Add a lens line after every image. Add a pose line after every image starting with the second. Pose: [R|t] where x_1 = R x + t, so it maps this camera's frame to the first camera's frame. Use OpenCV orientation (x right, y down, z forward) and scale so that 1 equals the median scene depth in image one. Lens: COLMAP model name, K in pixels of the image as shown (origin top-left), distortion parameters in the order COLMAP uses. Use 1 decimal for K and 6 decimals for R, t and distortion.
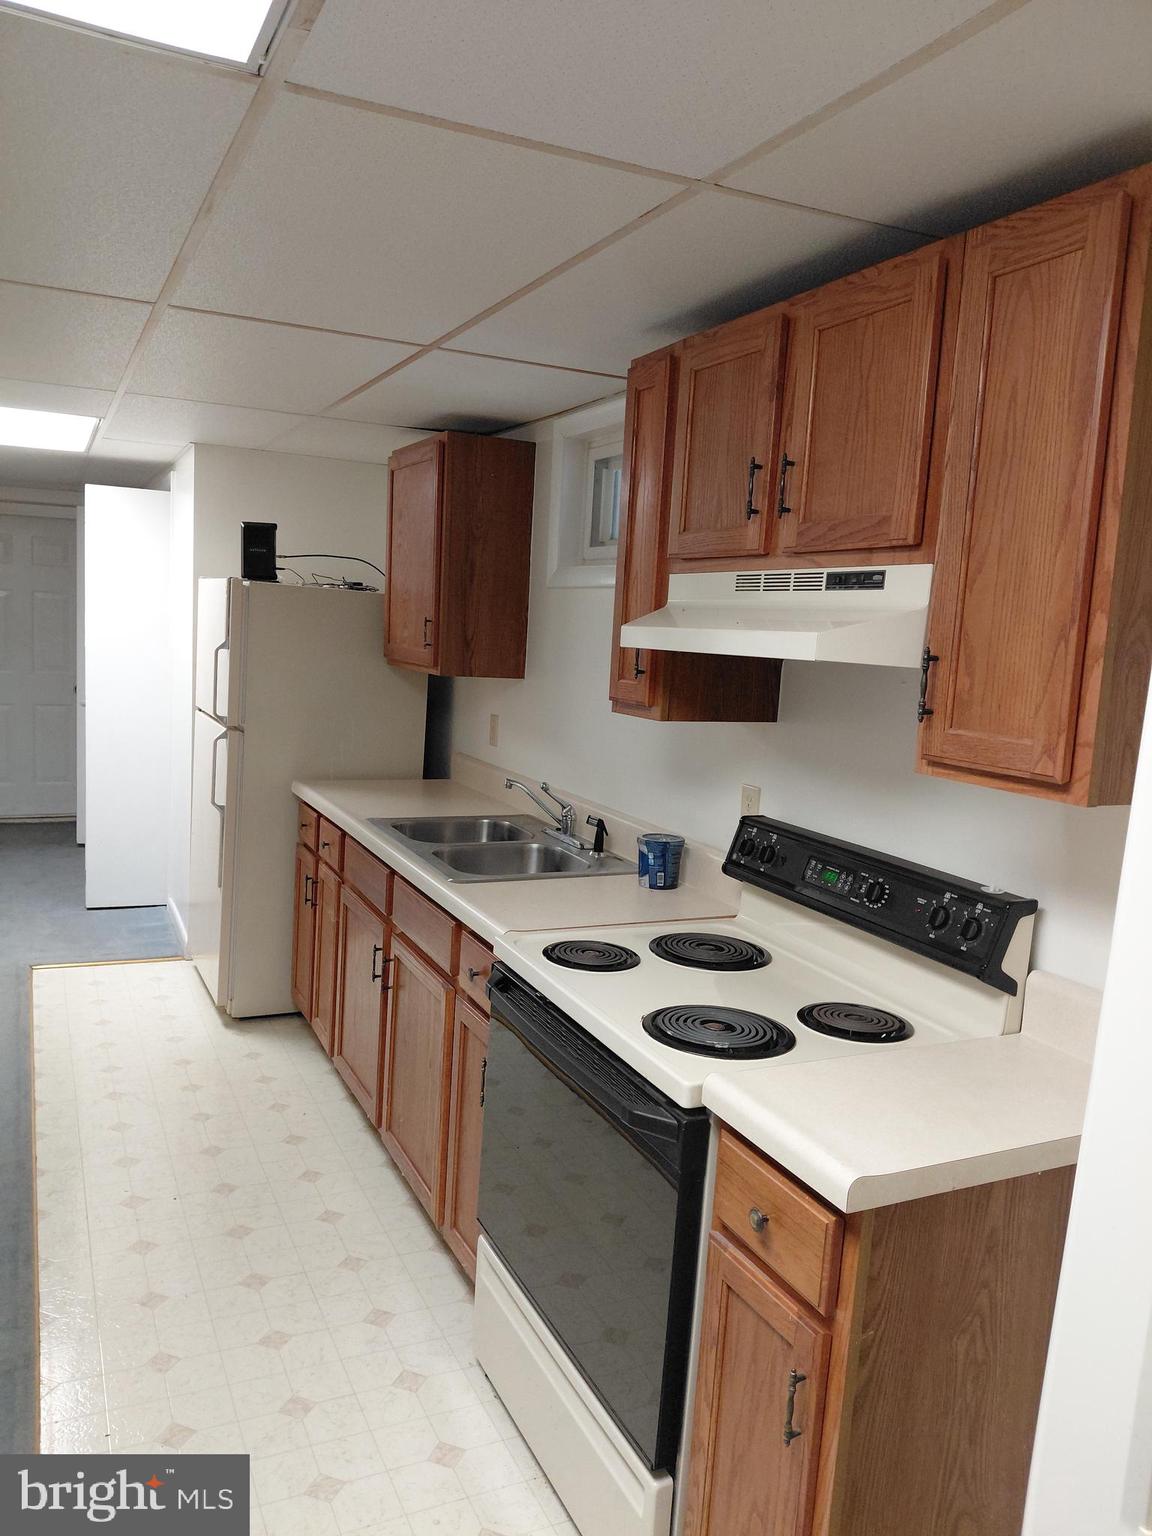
lens RADIAL K [[1121.3, 0, 575.6], [0, 1121.3, 770.8], [0, 0, 1]] dist [0.004718, -0.081634]
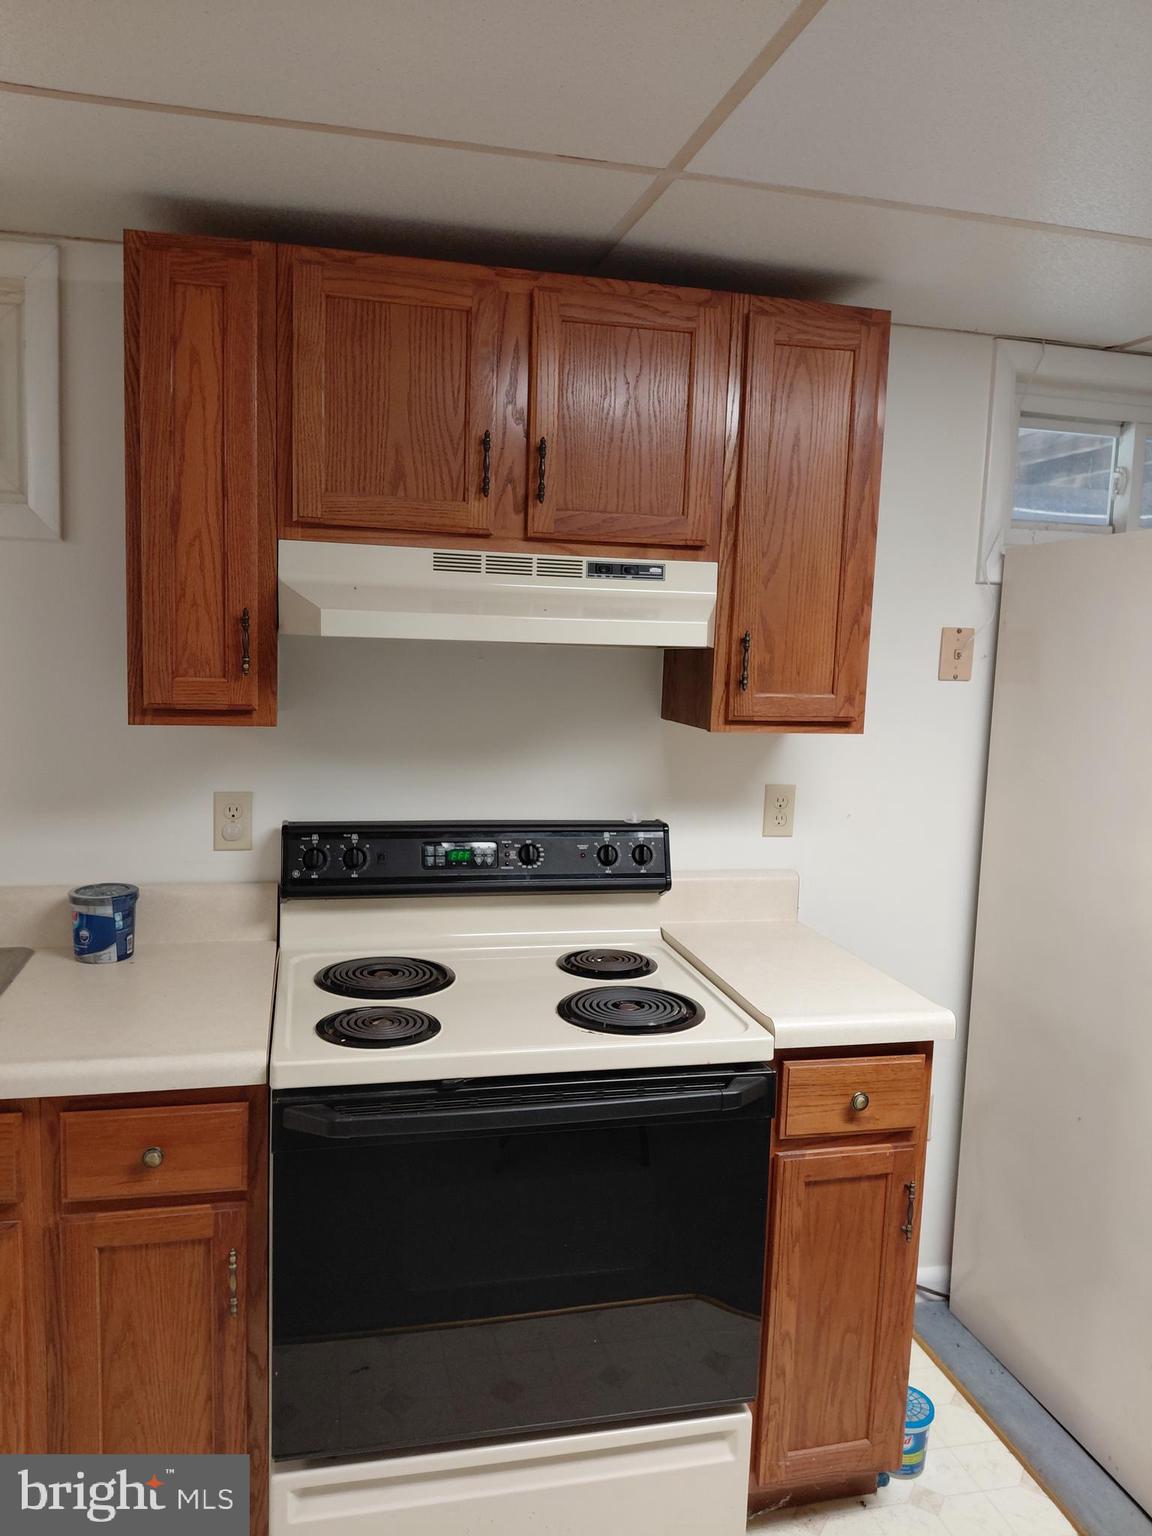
lens RADIAL K [[1128.3, 0, 571.6], [0, 1128.3, 742.4], [0, 0, 1]] dist [0.044400, -0.088905]
pose [[0.209463, -0.148501, 0.966474, -0.829070], [0.105509, 0.986062, 0.128644, -0.146113], [-0.972108, 0.075026, 0.222211, 0.786742]]
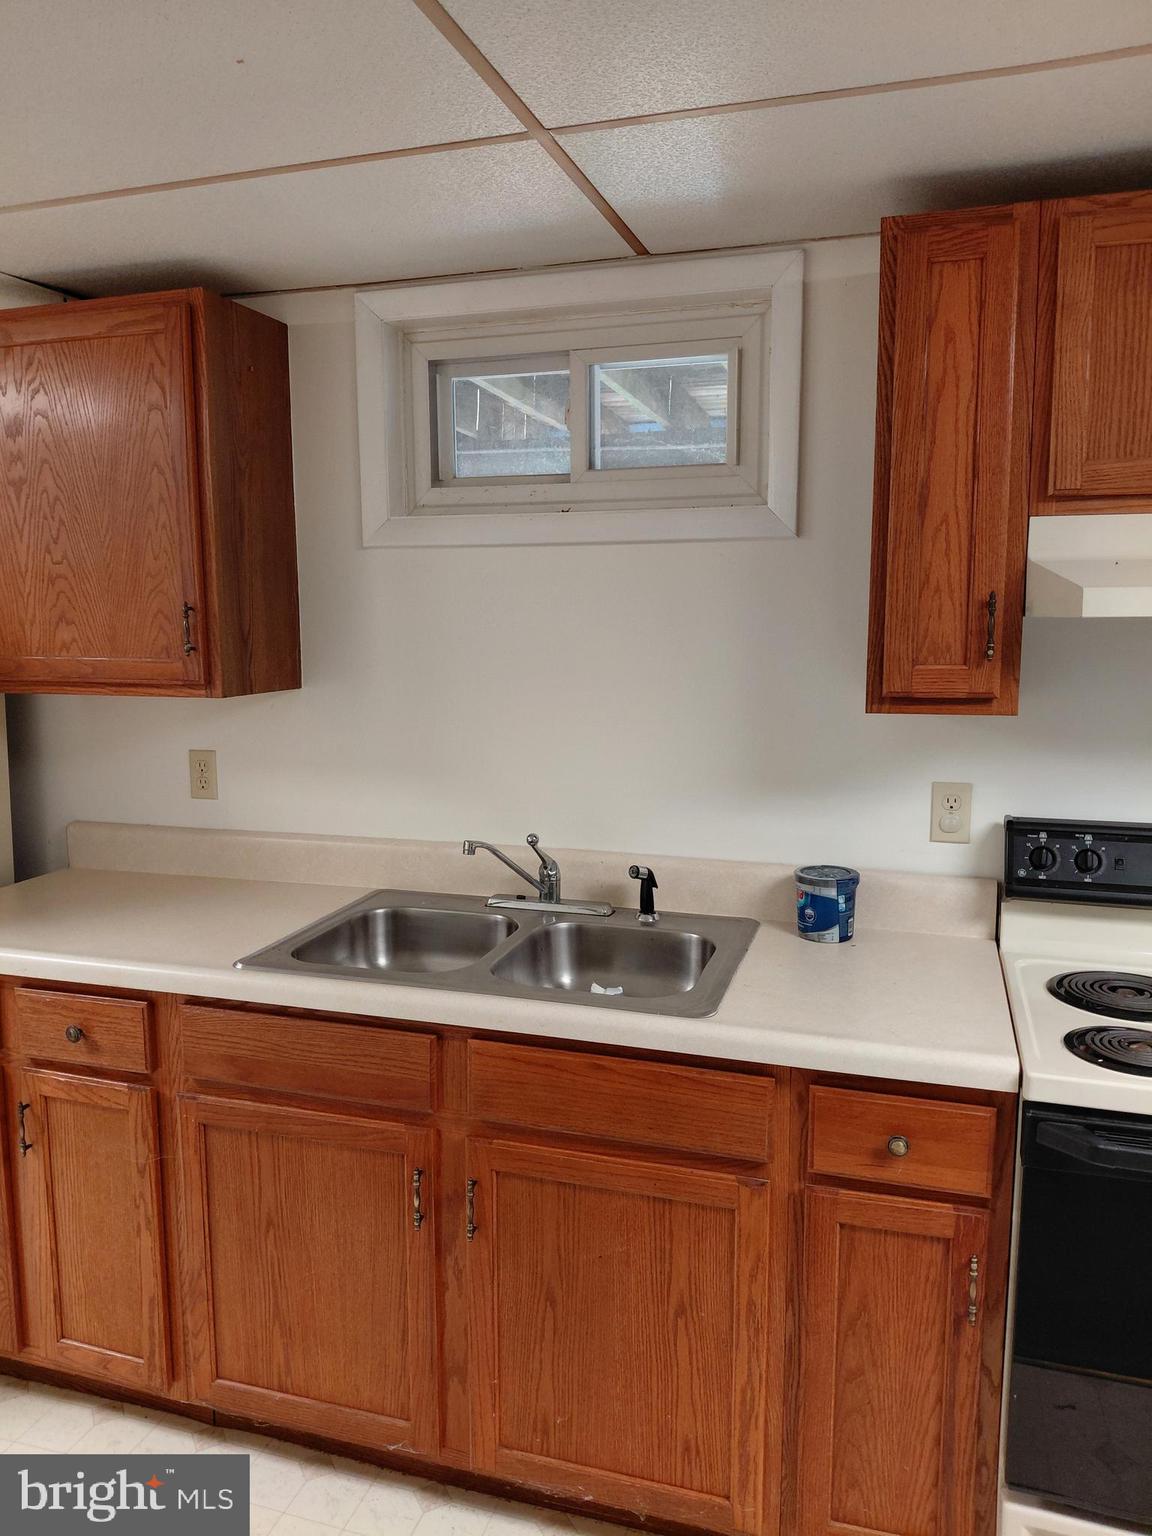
lens RADIAL K [[1128.3, 0, 571.6], [0, 1128.3, 742.4], [0, 0, 1]] dist [0.044400, -0.088905]
pose [[0.681568, -0.146201, 0.717001, -0.850782], [0.137349, 0.987982, 0.070894, -0.155242], [-0.718749, 0.050160, 0.693458, 0.873323]]
